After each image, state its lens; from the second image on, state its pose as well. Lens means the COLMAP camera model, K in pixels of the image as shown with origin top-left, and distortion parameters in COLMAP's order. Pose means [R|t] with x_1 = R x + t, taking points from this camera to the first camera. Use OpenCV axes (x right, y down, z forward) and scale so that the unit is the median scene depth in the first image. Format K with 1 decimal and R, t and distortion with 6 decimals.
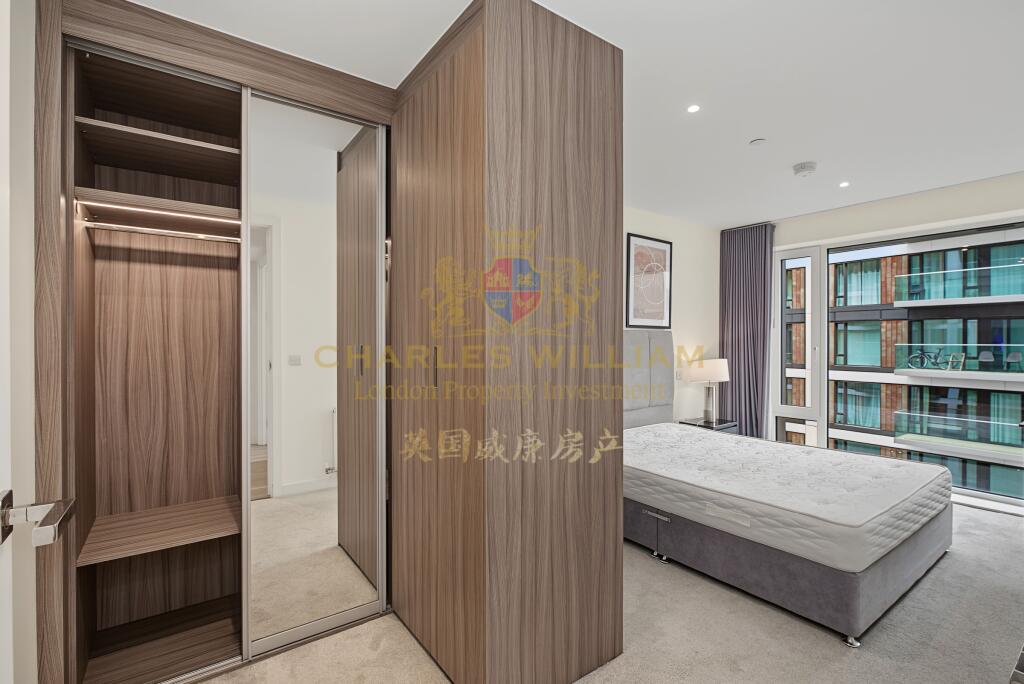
lens RADIAL K [[468.2, 0, 507.1], [0, 468.2, 342.7], [0, 0, 1]] dist [-0.000414, -0.000704]
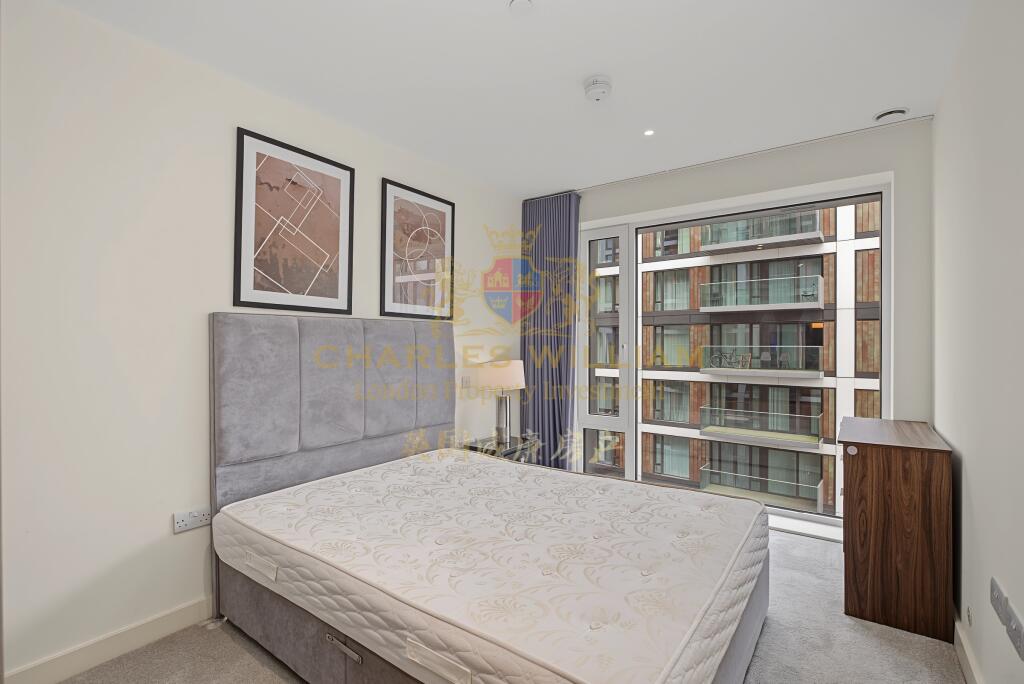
lens RADIAL K [[468.2, 0, 511.1], [0, 468.2, 345.0], [0, 0, 1]] dist [-0.000414, -0.000704]
pose [[0.952463, 0.000248, 0.304653, 0.066680], [0.000555, 0.999997, -0.002548, 0.003679], [-0.304652, 0.002595, 0.952460, 0.083446]]
